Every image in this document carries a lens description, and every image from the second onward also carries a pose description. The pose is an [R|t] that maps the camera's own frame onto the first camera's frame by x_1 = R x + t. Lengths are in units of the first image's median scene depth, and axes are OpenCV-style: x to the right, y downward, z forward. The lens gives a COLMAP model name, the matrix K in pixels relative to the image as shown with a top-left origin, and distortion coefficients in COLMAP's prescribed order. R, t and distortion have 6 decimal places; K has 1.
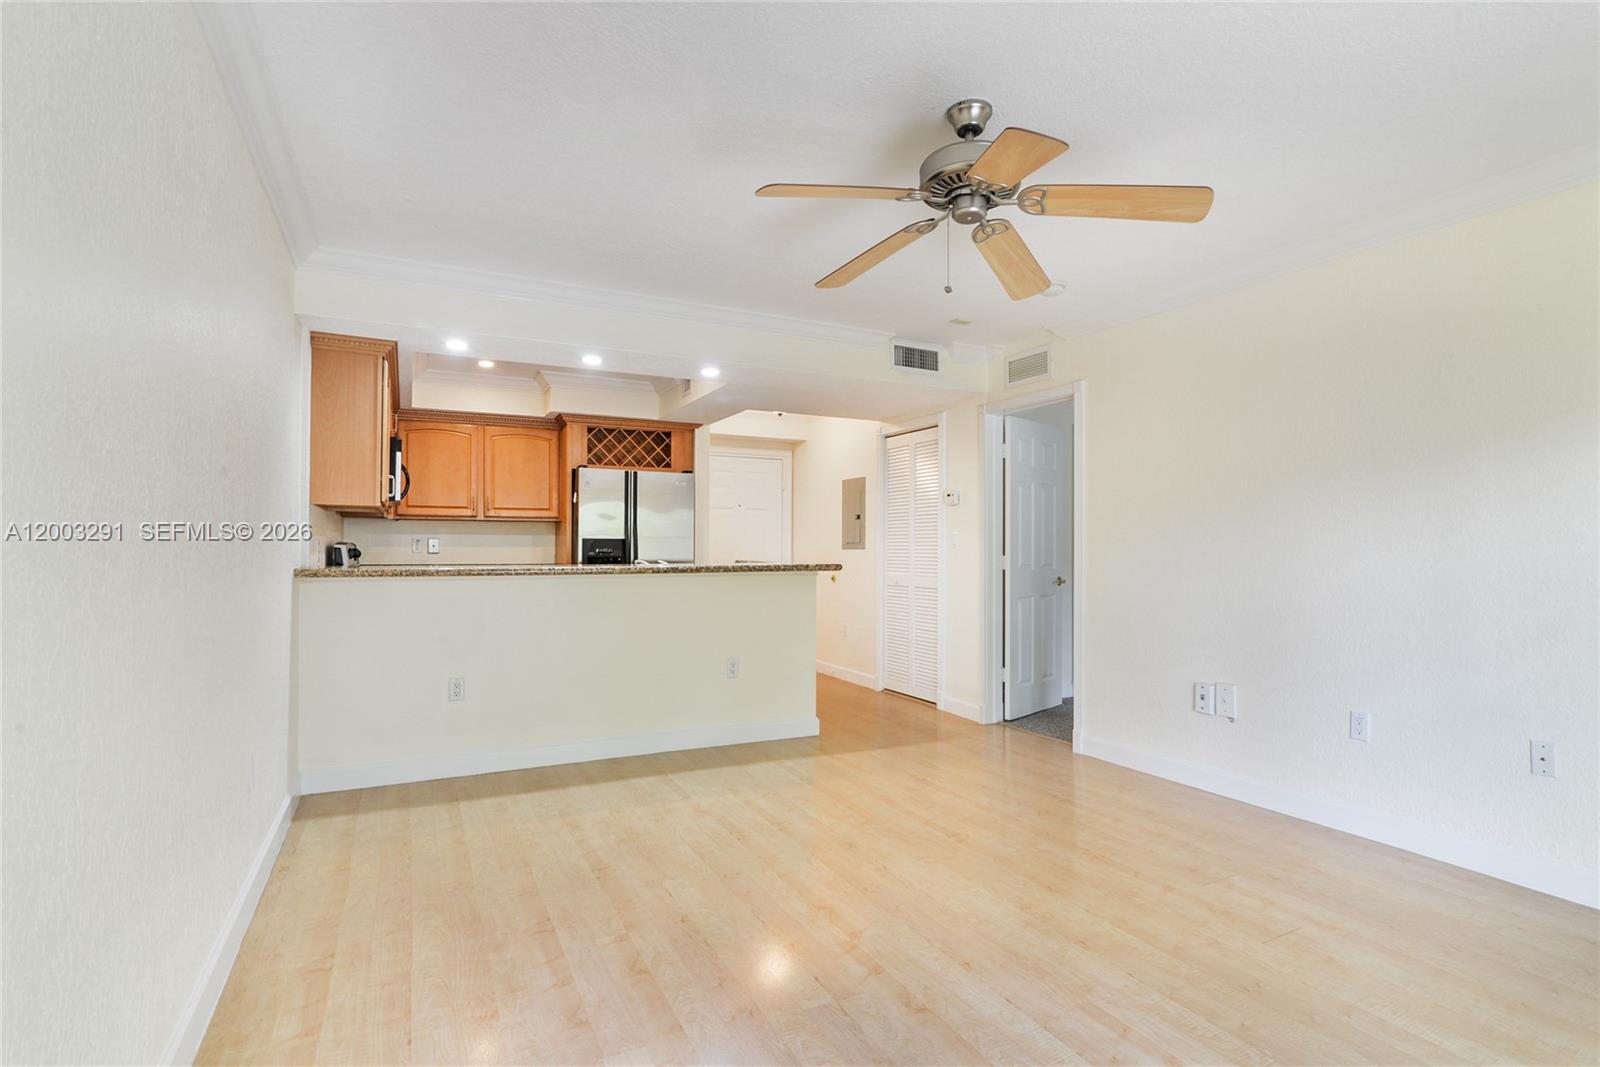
lens RADIAL K [[794.7, 0, 800.0], [0, 794.7, 533.5], [0, 0, 1]] dist [-0.013646, 0.000122]
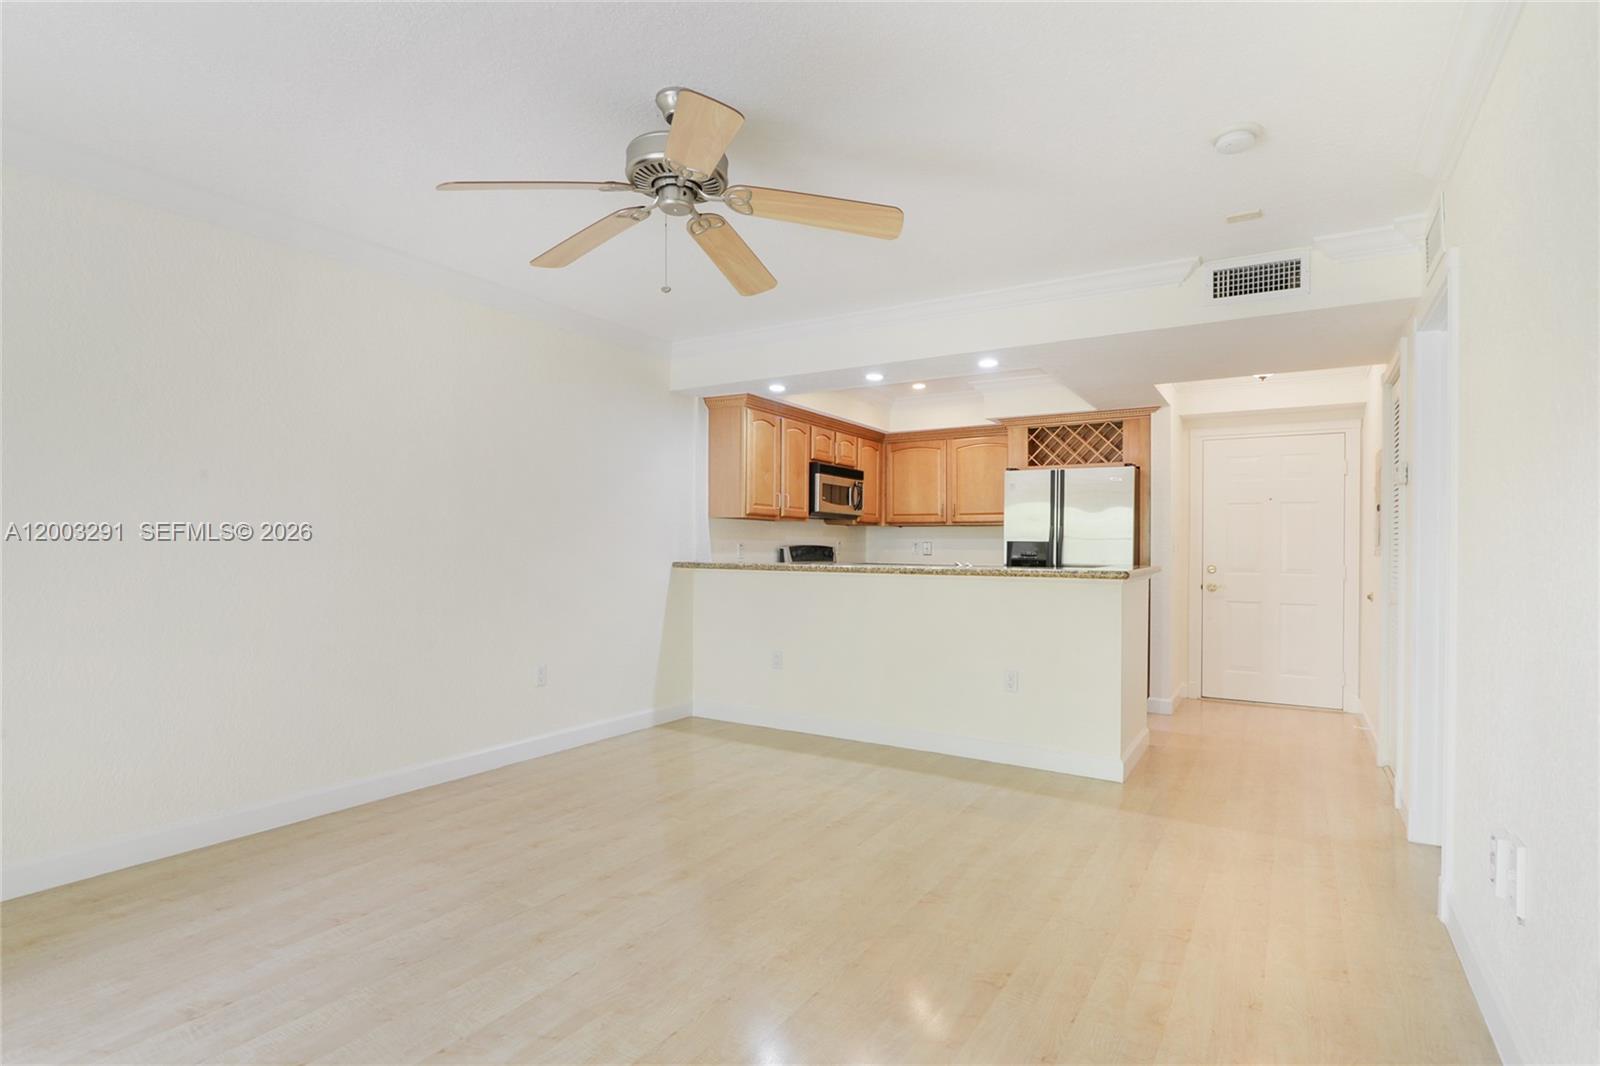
lens RADIAL K [[813.9, 0, 800.0], [0, 813.9, 533.0], [0, 0, 1]] dist [-0.000469, 0.000223]
pose [[0.501823, -0.013680, -0.864862, 0.477295], [0.006267, 0.999906, -0.012180, 0.006725], [0.864947, 0.000692, 0.501862, 0.250663]]
